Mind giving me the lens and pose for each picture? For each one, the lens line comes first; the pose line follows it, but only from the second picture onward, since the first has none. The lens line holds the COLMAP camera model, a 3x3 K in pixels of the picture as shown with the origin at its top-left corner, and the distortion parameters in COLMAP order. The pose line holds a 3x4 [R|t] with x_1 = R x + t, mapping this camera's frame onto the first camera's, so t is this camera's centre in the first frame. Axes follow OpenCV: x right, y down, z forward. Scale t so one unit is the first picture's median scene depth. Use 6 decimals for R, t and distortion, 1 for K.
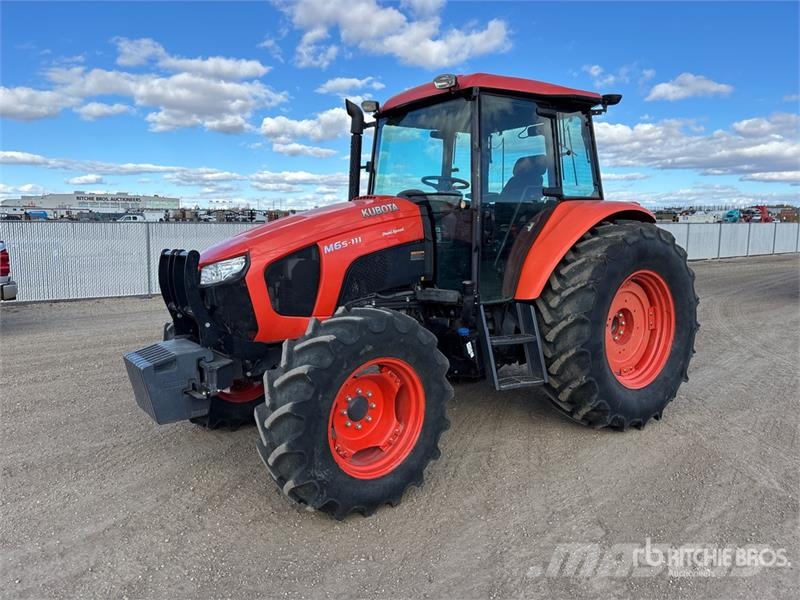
lens RADIAL K [[607.8, 0, 403.4], [0, 607.8, 297.7], [0, 0, 1]] dist [0.037191, -0.029957]
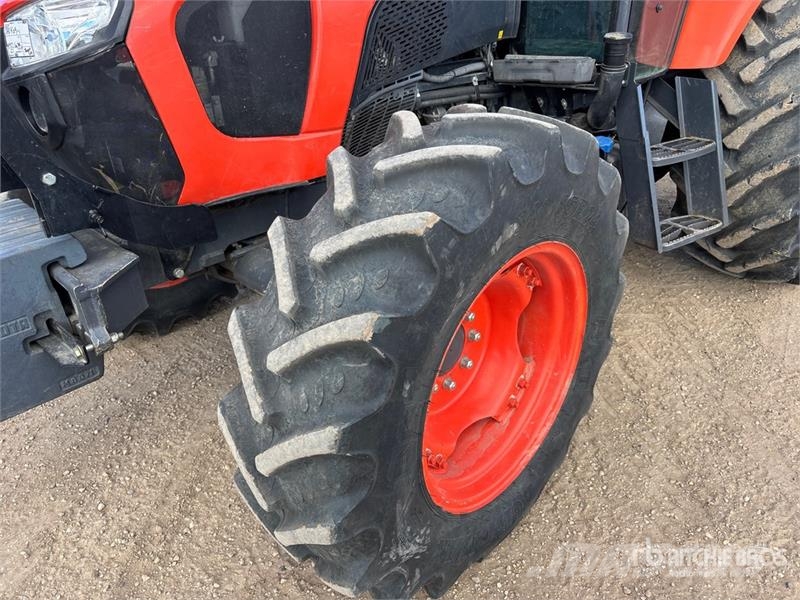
lens RADIAL K [[607.8, 0, 398.5], [0, 607.8, 295.4], [0, 0, 1]] dist [0.037191, -0.029957]
pose [[0.991617, -0.083638, 0.098491, -0.140673], [0.044792, 0.937482, 0.345138, -0.009384], [-0.121201, -0.337834, 0.933370, 0.562467]]
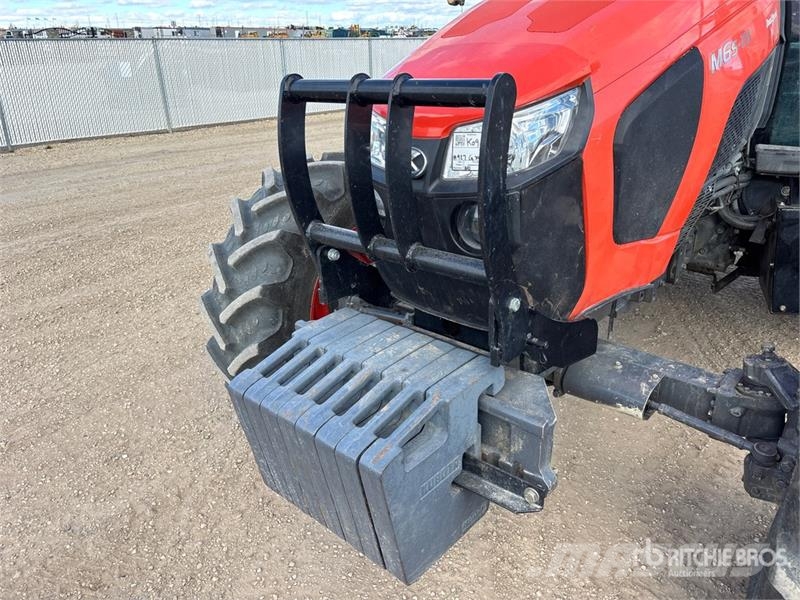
lens RADIAL K [[607.8, 0, 398.4], [0, 607.8, 300.1], [0, 0, 1]] dist [0.037191, -0.029957]
pose [[0.978906, -0.091448, 0.182700, -0.427935], [0.038113, 0.960275, 0.276441, -0.052980], [-0.200723, -0.263647, 0.943505, 0.656676]]
